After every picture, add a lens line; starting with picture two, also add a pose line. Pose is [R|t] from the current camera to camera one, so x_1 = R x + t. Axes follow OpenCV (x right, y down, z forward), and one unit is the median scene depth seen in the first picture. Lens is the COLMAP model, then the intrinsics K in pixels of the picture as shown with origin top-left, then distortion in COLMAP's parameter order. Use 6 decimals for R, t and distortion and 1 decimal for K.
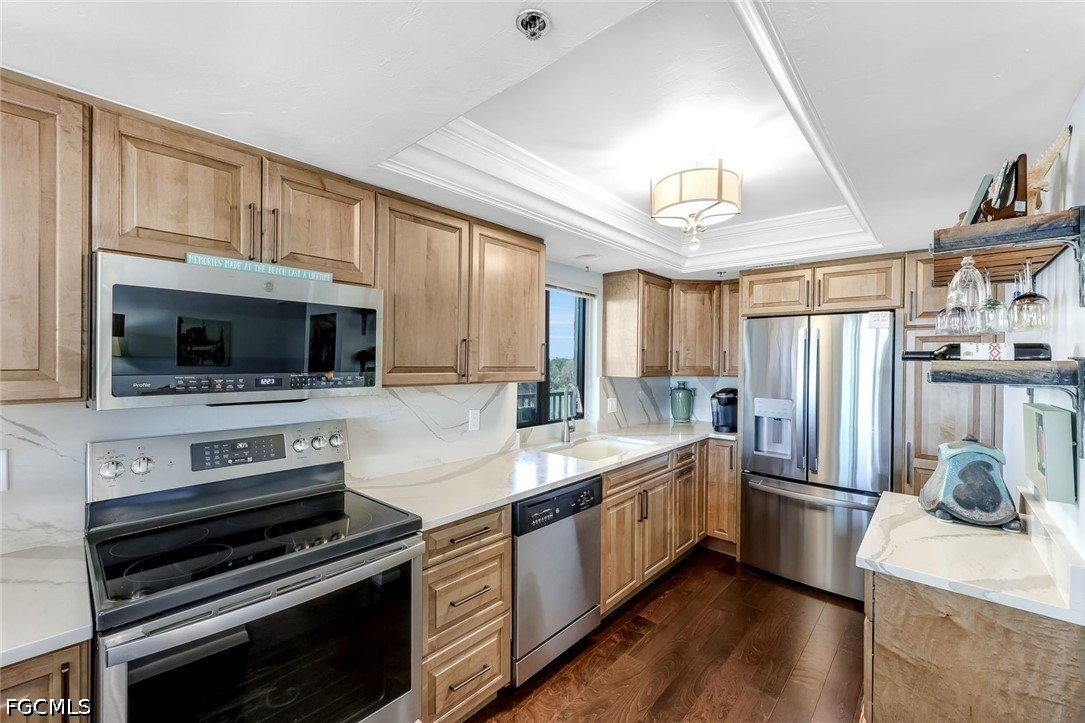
lens RADIAL K [[436.9, 0, 542.5], [0, 436.9, 361.5], [0, 0, 1]] dist [-0.000838, -0.000117]
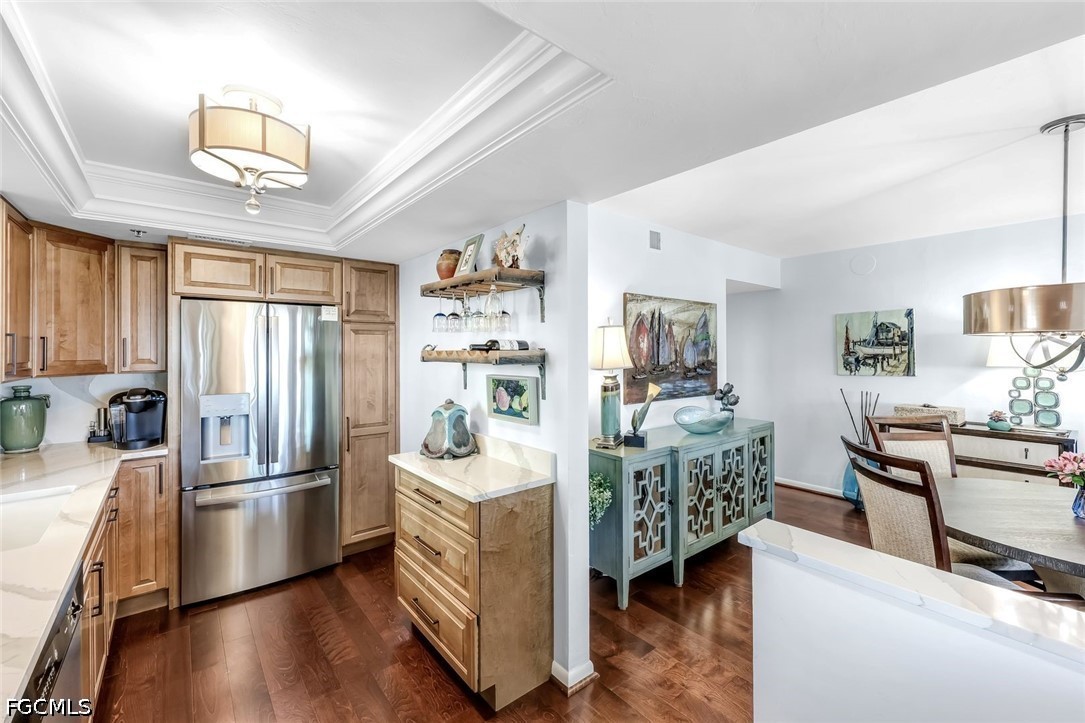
lens RADIAL K [[447.1, 0, 544.2], [0, 447.1, 347.8], [0, 0, 1]] dist [-0.001895, -0.000083]
pose [[0.141908, -0.008287, 0.989845, -0.254095], [0.007368, 0.999946, 0.007316, -0.009230], [-0.989852, 0.006255, 0.141961, 0.239068]]
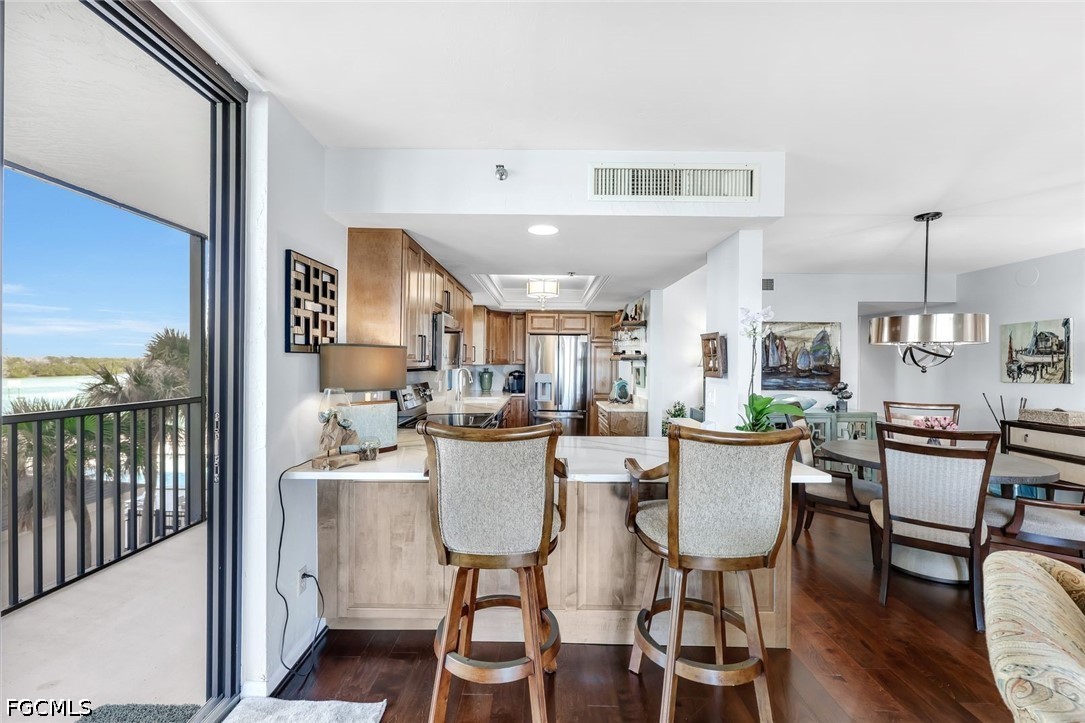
lens RADIAL K [[442.5, 0, 542.5], [0, 442.5, 361.5], [0, 0, 1]] dist [-0.000723, -0.000256]
pose [[0.745186, -0.004388, 0.666843, -0.869802], [0.001463, 0.999987, 0.004945, 0.015115], [-0.666855, -0.002709, 0.745182, -0.565365]]
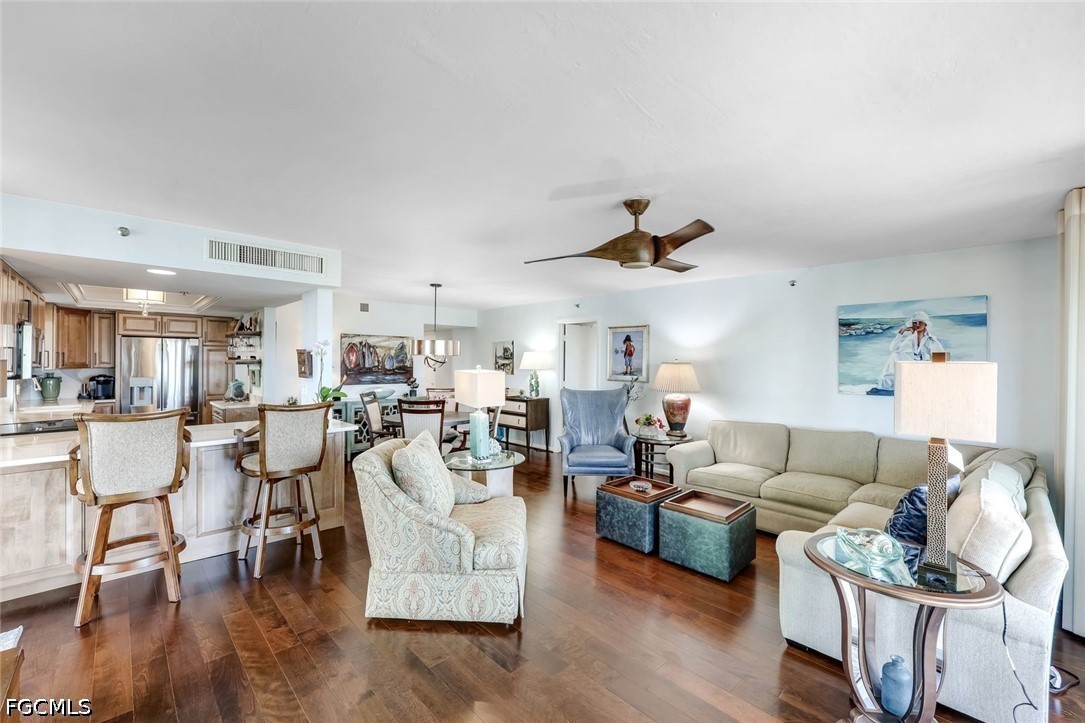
lens RADIAL K [[442.5, 0, 542.5], [0, 442.5, 361.5], [0, 0, 1]] dist [-0.000723, -0.000256]
pose [[0.070798, -0.012507, 0.997412, -1.350568], [-0.001704, 0.999918, 0.012660, -0.017842], [-0.997489, -0.002596, 0.070771, -0.974519]]
